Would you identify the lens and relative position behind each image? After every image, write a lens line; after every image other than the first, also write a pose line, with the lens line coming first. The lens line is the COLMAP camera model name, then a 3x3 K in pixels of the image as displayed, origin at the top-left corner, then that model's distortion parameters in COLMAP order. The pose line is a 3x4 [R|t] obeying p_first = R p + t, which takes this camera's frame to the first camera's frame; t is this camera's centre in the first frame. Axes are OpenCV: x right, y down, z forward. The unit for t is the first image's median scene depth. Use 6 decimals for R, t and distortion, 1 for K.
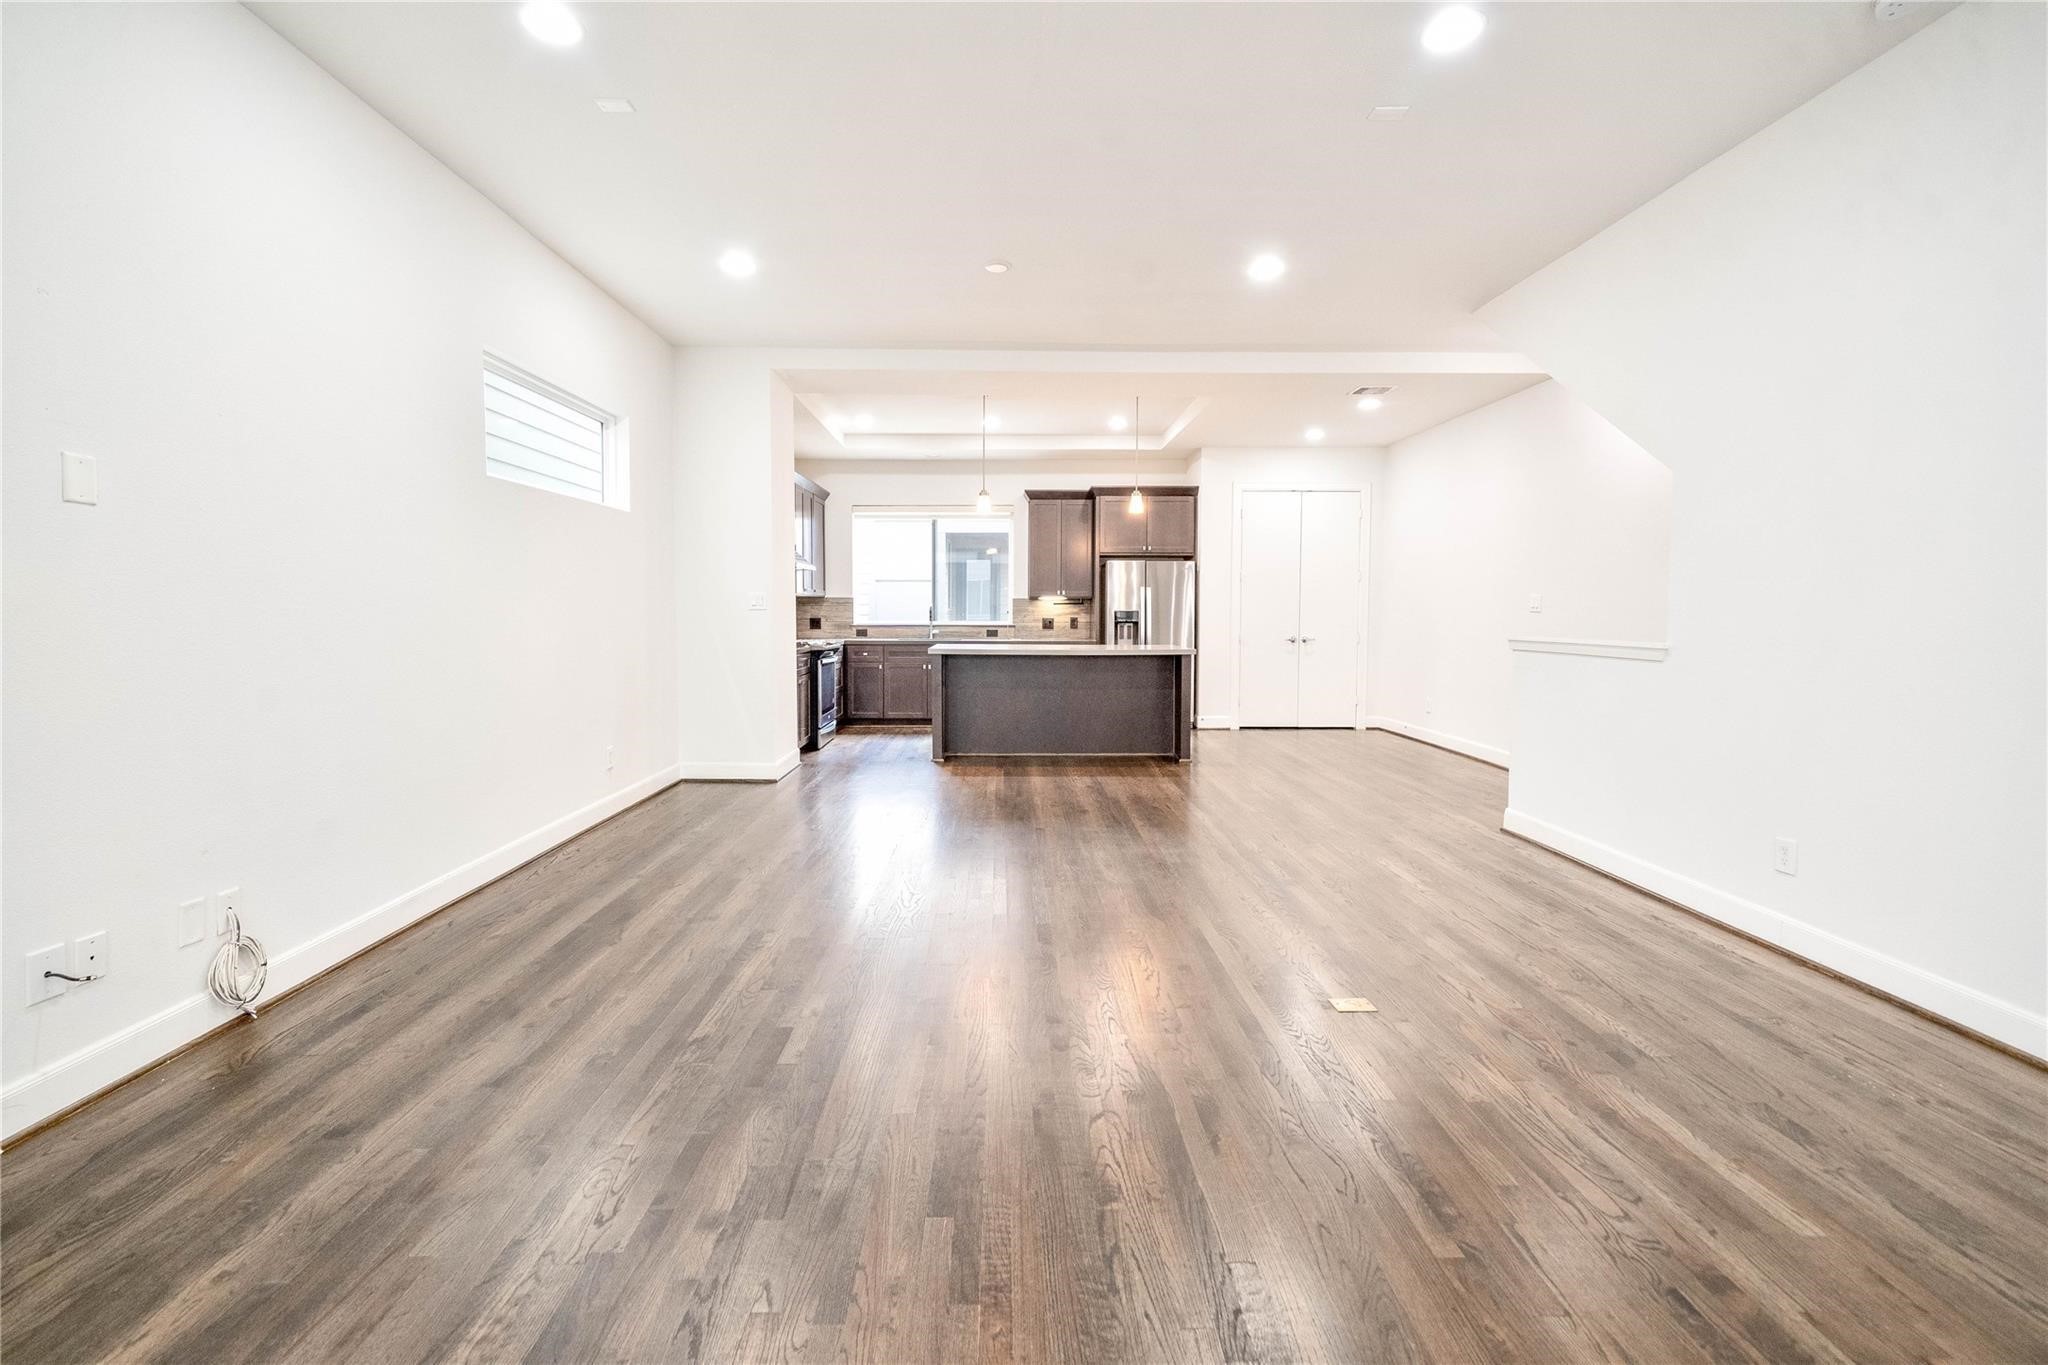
lens RADIAL K [[940.0, 0, 1021.1], [0, 940.0, 648.0], [0, 0, 1]] dist [0.002119, 0.000769]
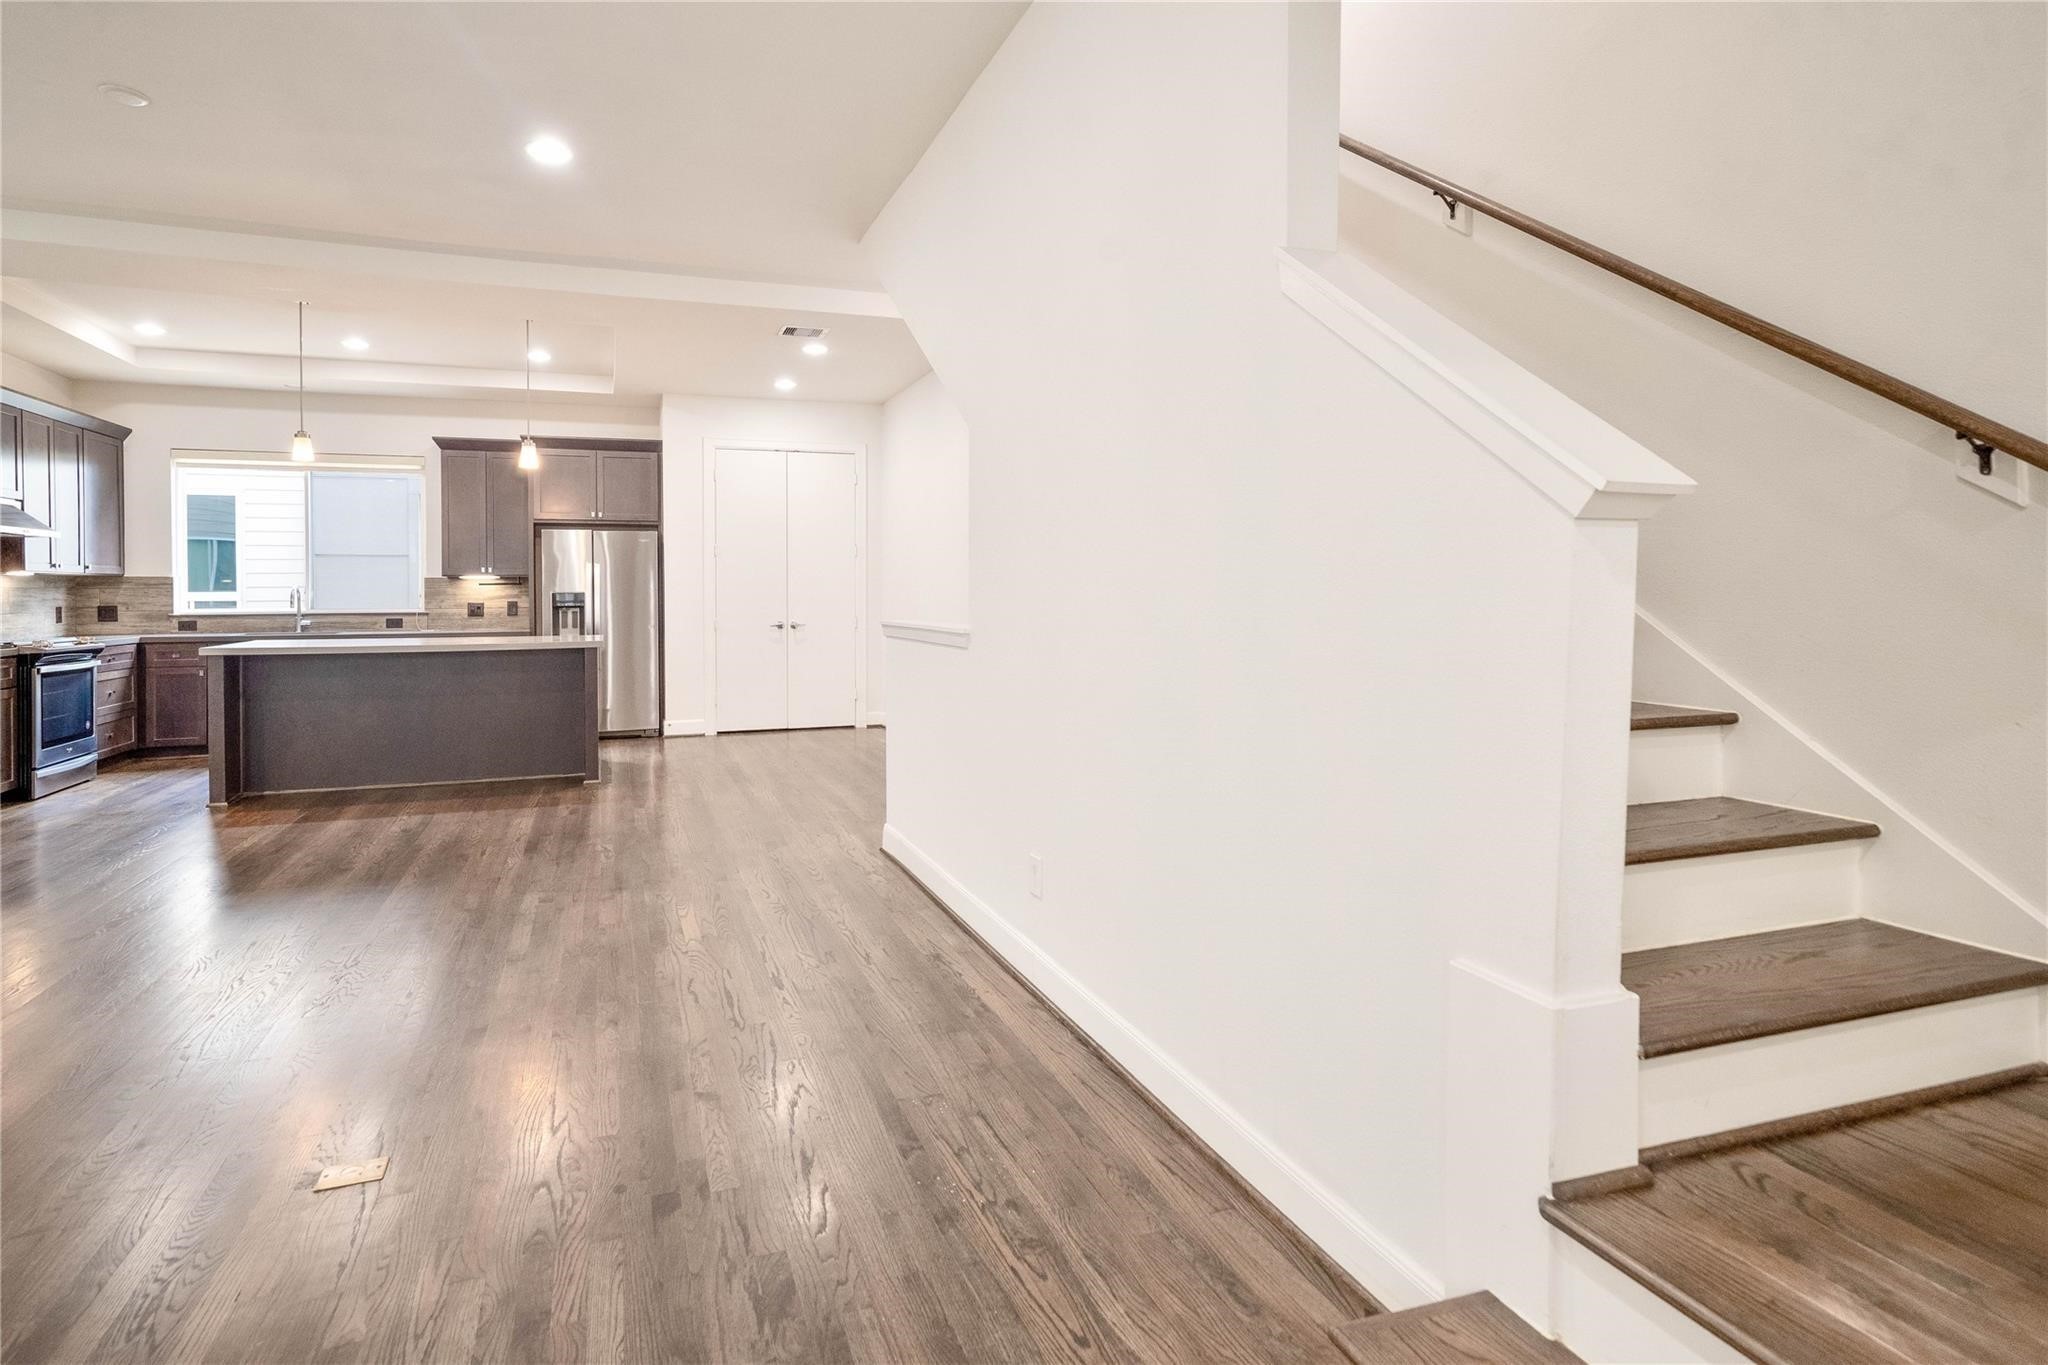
lens RADIAL K [[1049.9, 0, 1020.8], [0, 1049.9, 593.8], [0, 0, 1]] dist [0.001689, 0.001580]
pose [[0.943547, -0.007301, 0.331158, 0.179119], [0.019717, 0.999222, -0.034147, -0.000713], [-0.330651, 0.038749, 0.942957, 0.035533]]
